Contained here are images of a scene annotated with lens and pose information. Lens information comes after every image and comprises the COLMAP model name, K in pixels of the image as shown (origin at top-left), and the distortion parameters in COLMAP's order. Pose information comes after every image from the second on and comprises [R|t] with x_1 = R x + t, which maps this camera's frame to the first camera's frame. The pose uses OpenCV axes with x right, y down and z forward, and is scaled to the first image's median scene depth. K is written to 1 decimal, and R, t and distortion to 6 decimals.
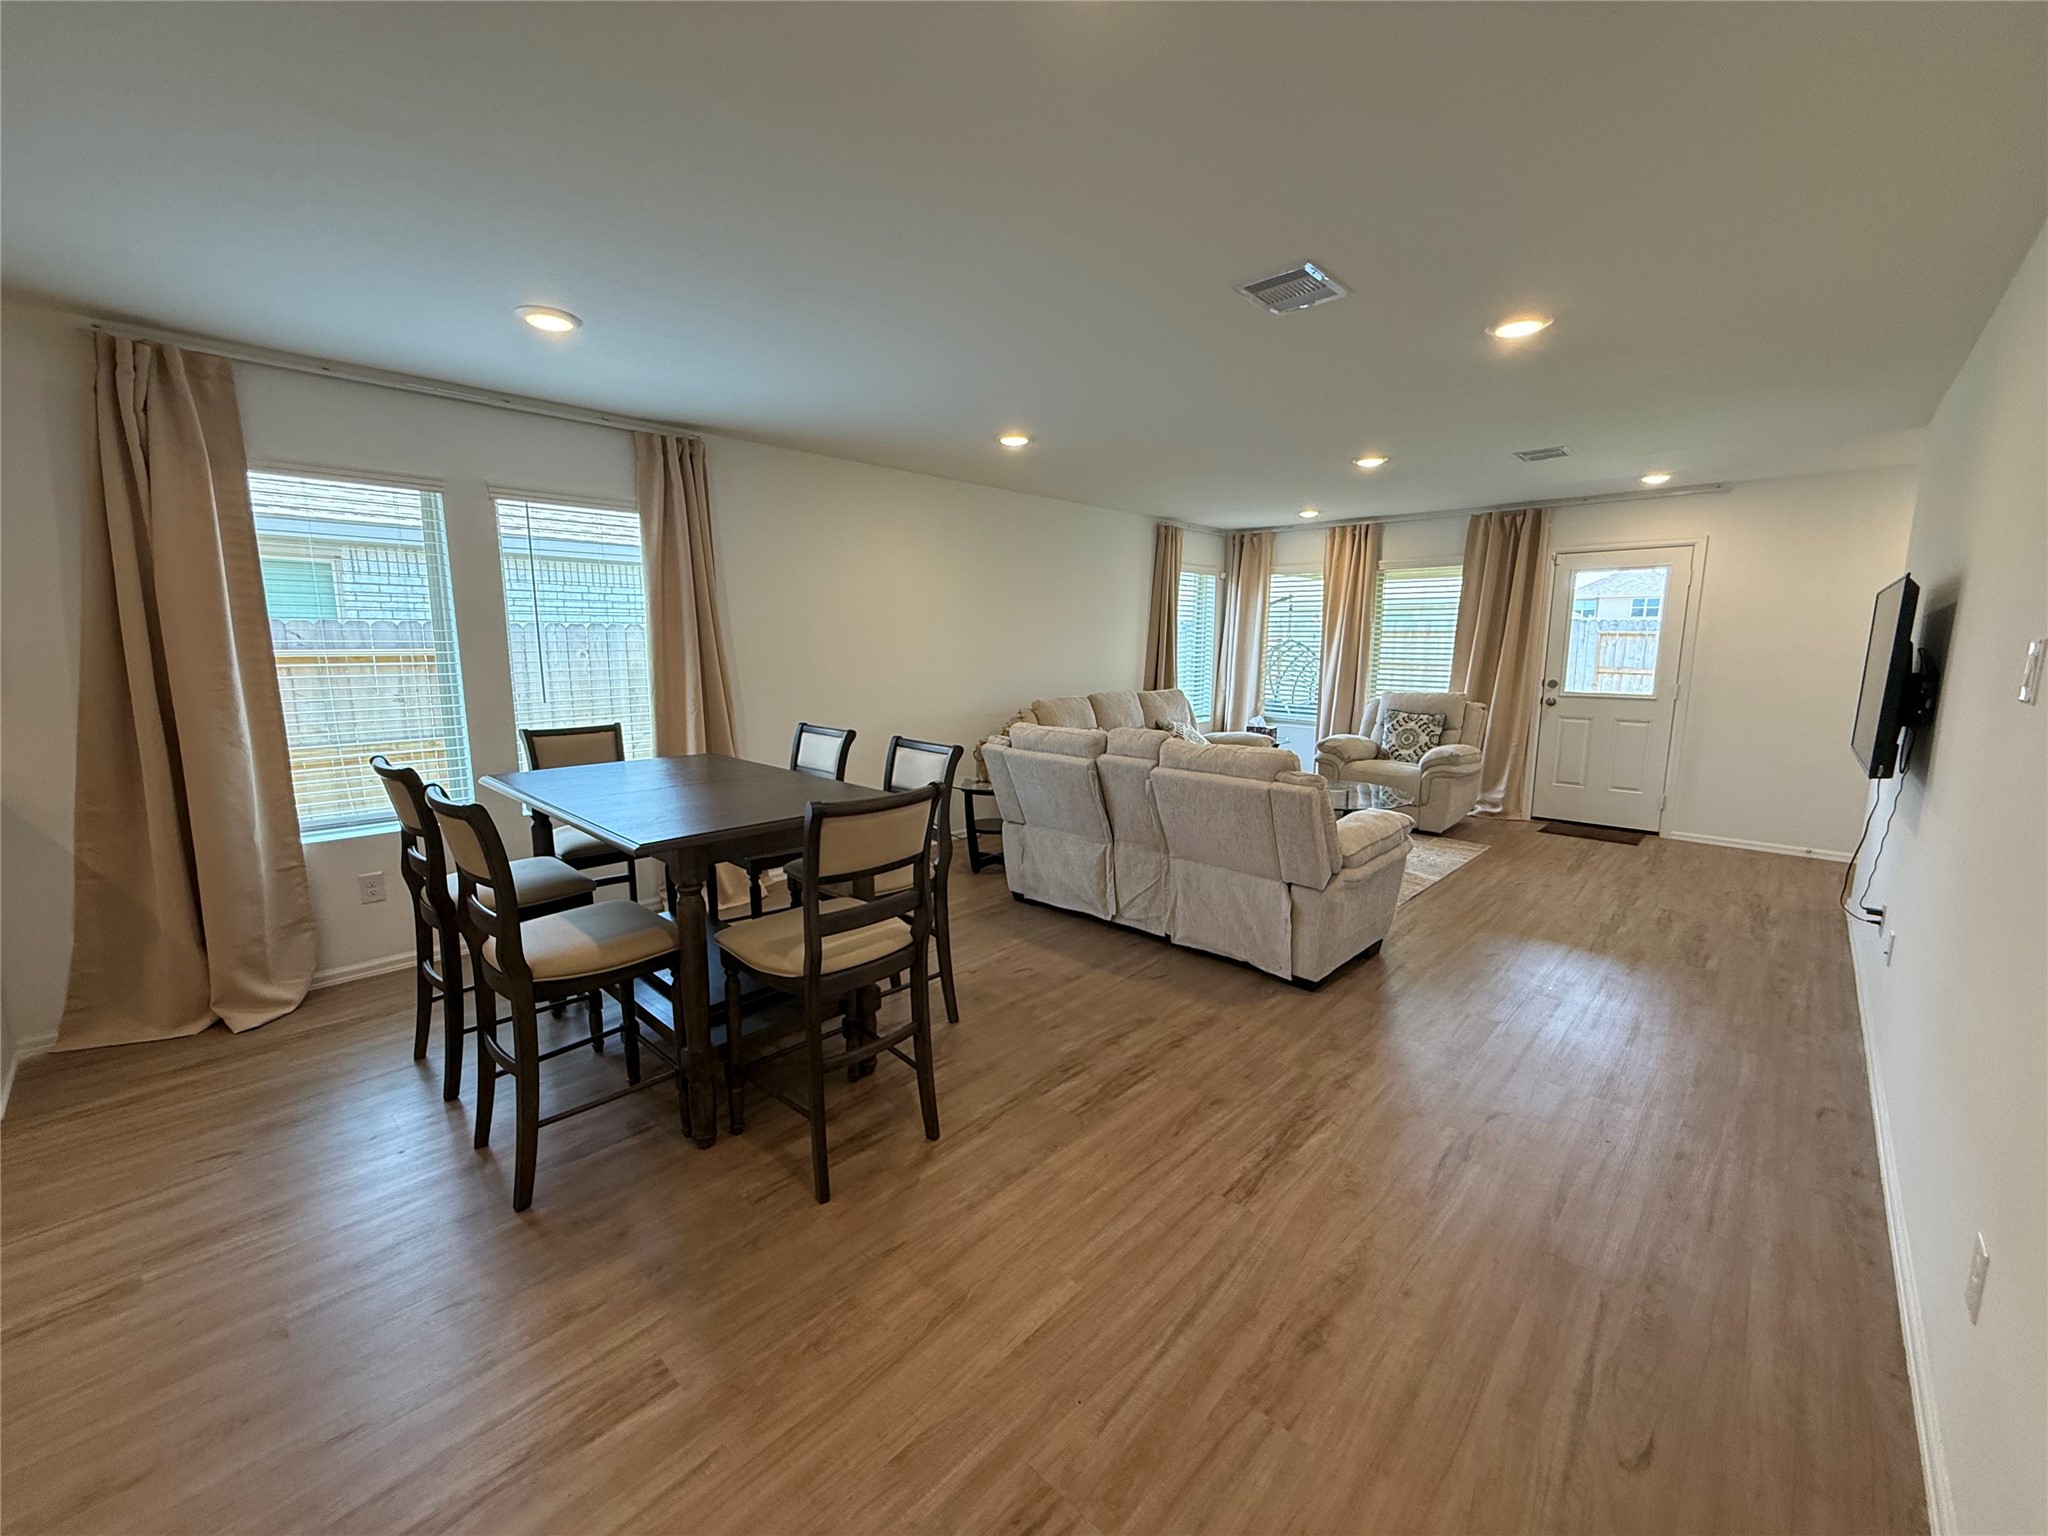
lens RADIAL K [[821.2, 0, 1014.7], [0, 821.2, 768.7], [0, 0, 1]] dist [-0.001374, -0.000025]
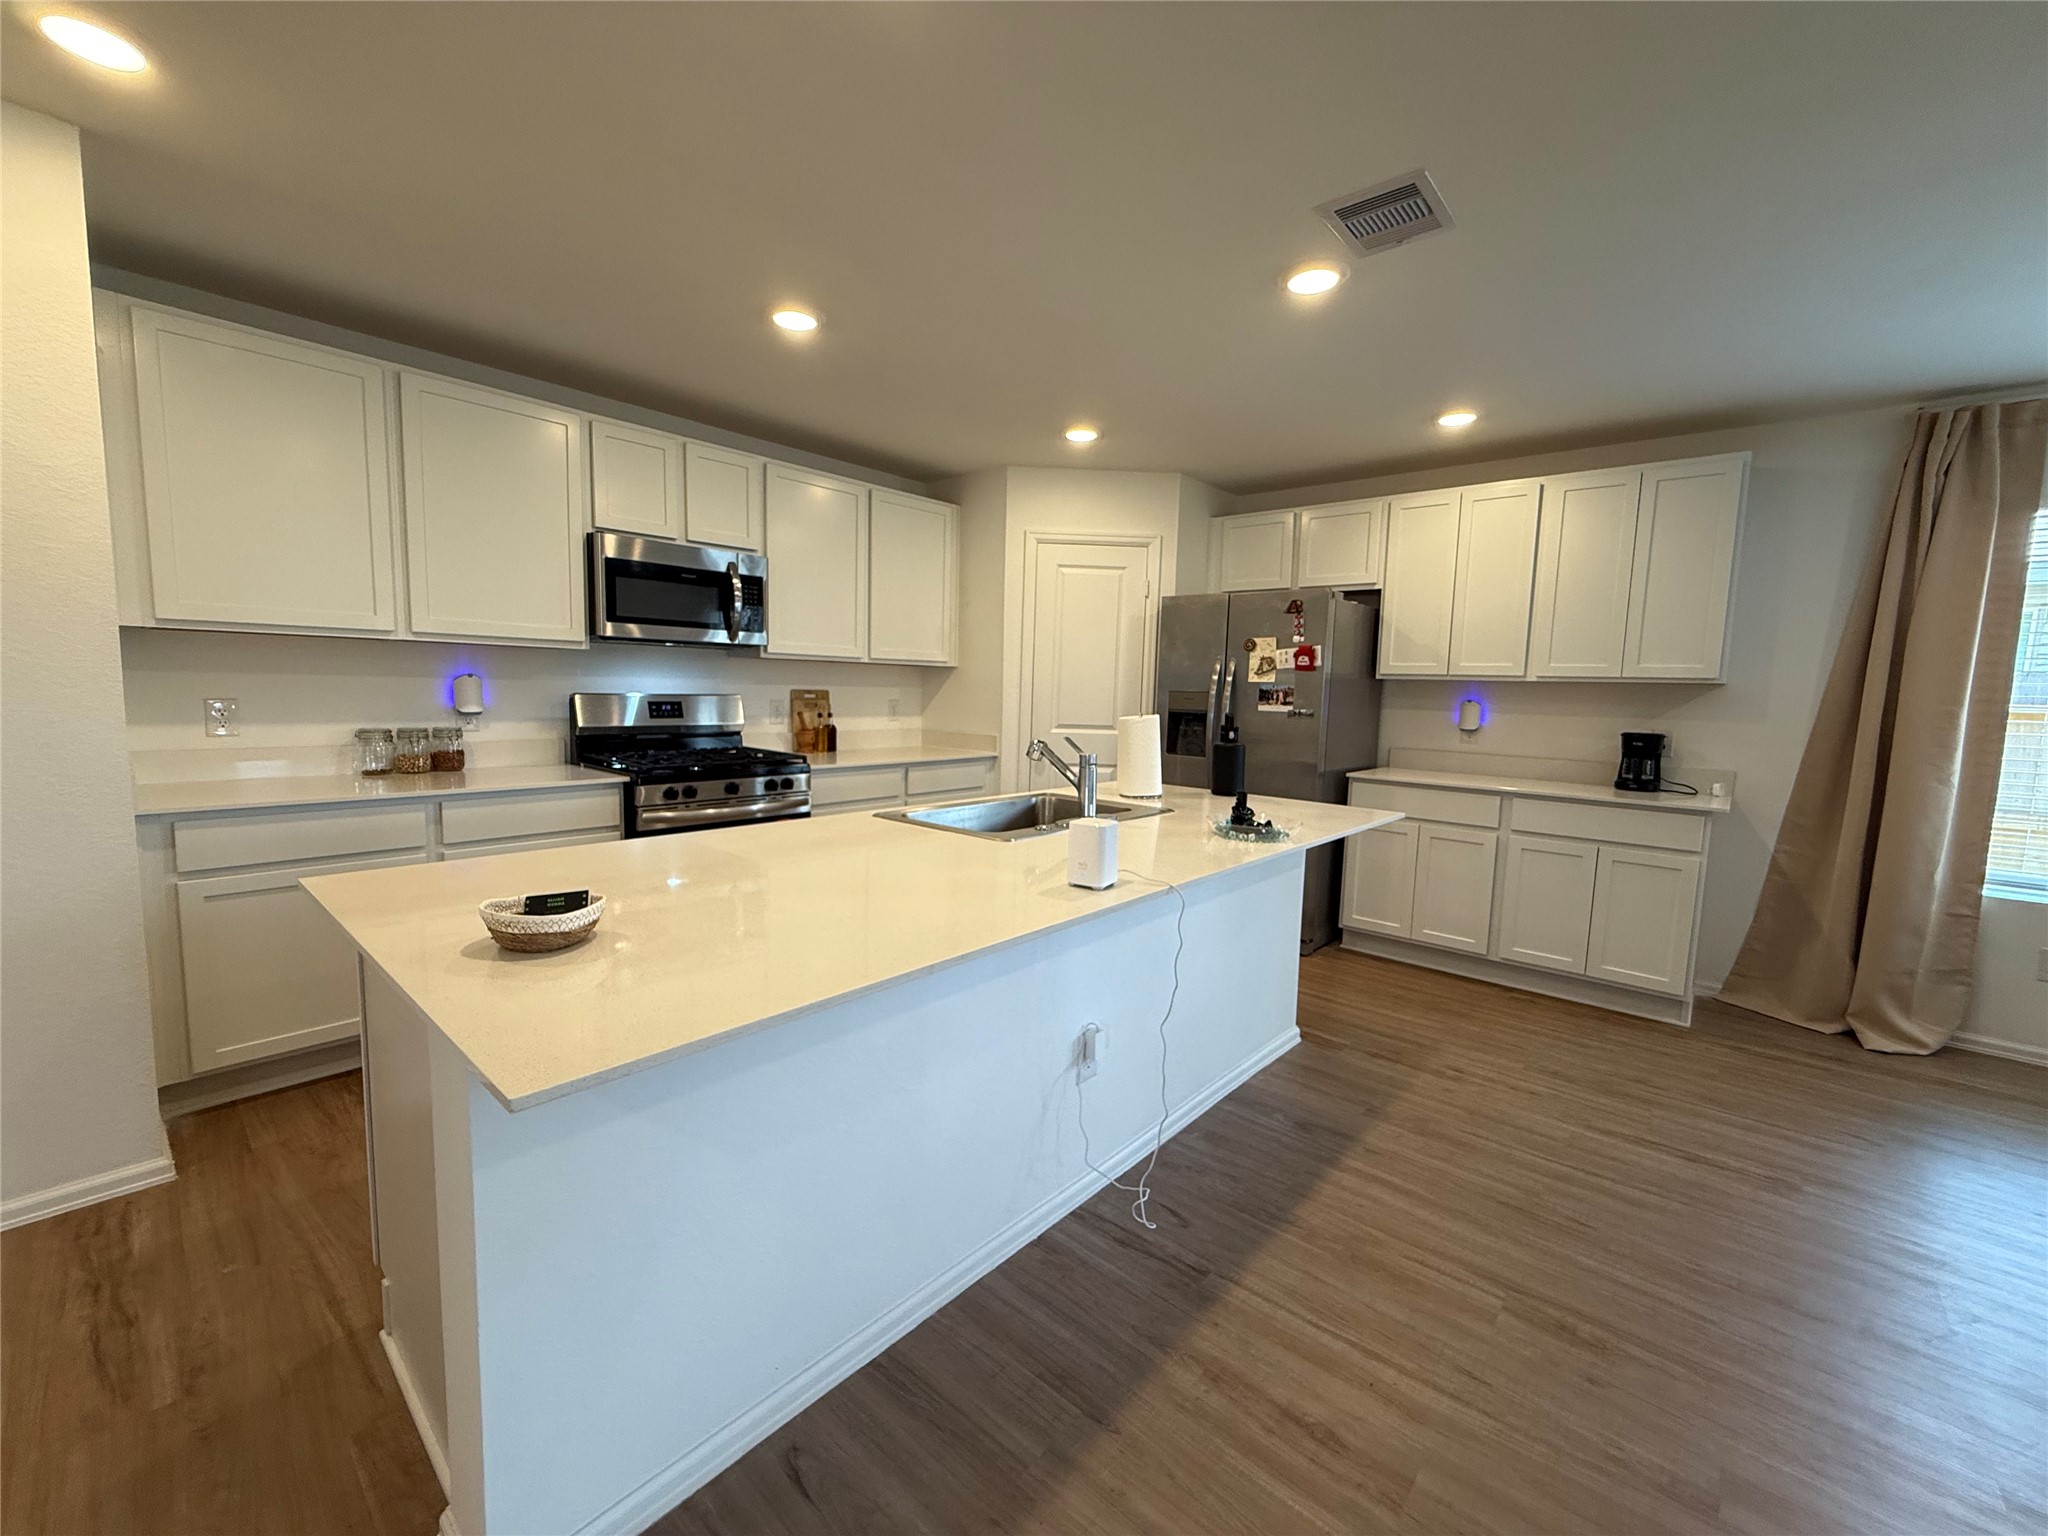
lens RADIAL K [[821.2, 0, 1019.0], [0, 821.2, 770.4], [0, 0, 1]] dist [-0.001374, -0.000025]
pose [[0.039060, 0.102426, -0.993973, 0.018601], [-0.183360, 0.978576, 0.093634, 0.068197], [0.982270, 0.178598, 0.057004, -0.184015]]
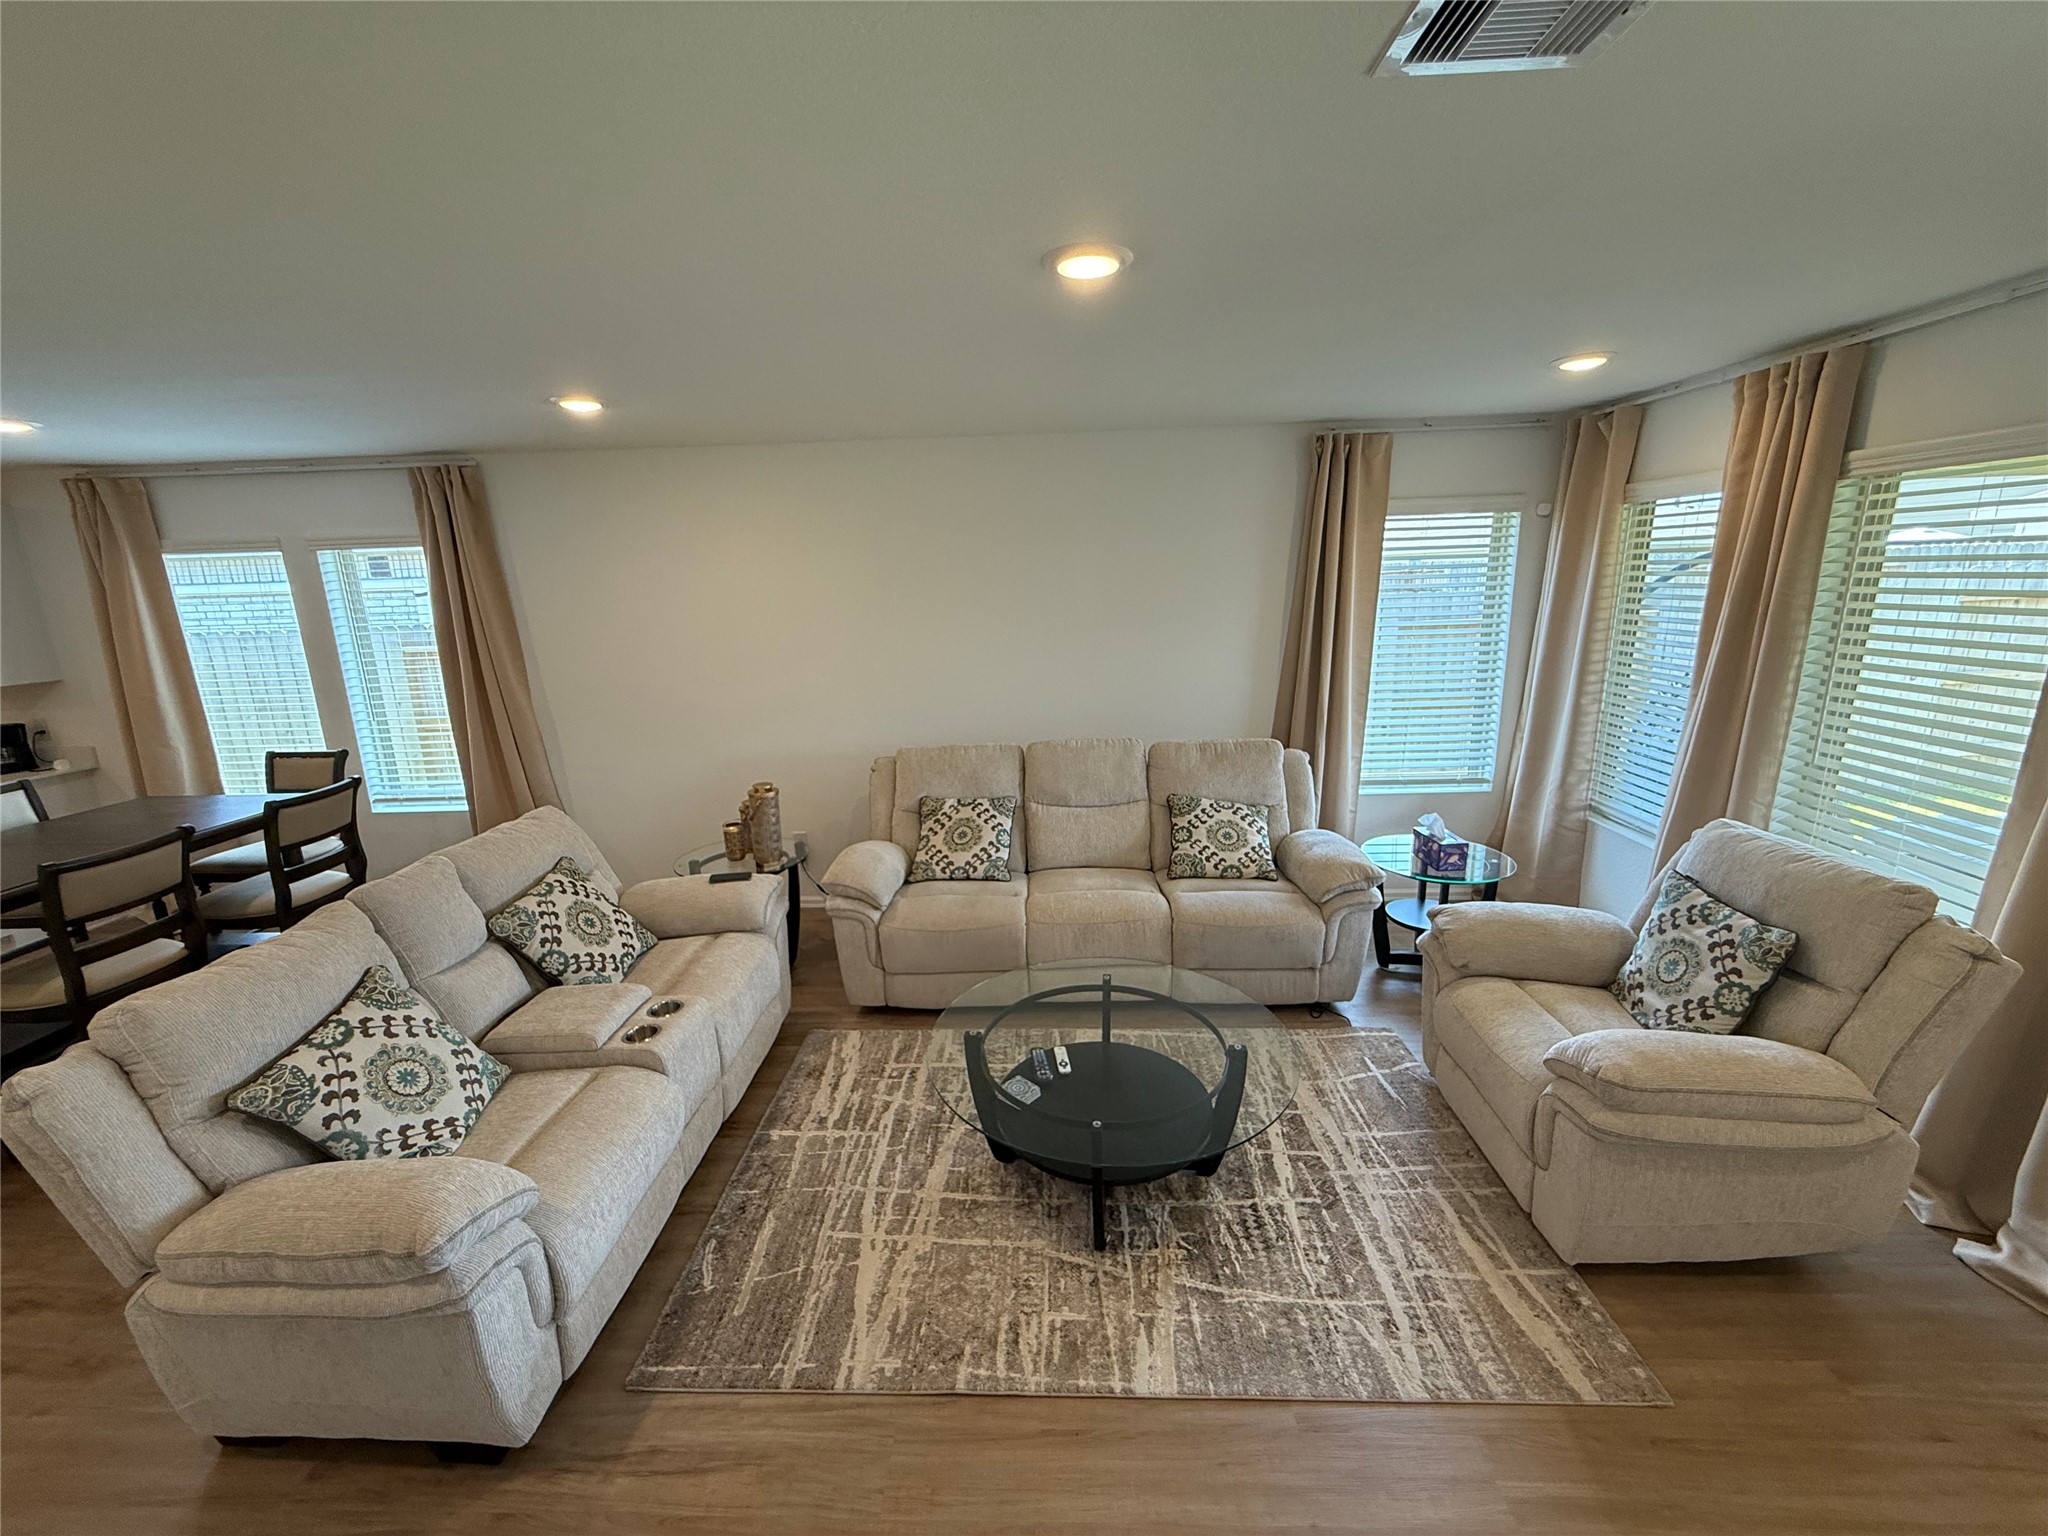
lens RADIAL K [[821.2, 0, 1035.3], [0, 821.2, 771.7], [0, 0, 1]] dist [-0.001374, -0.000025]
pose [[0.688828, 0.141678, -0.710946, 0.999659], [-0.077037, 0.989469, 0.122541, -0.274838], [0.720820, -0.029641, 0.692488, 1.021437]]
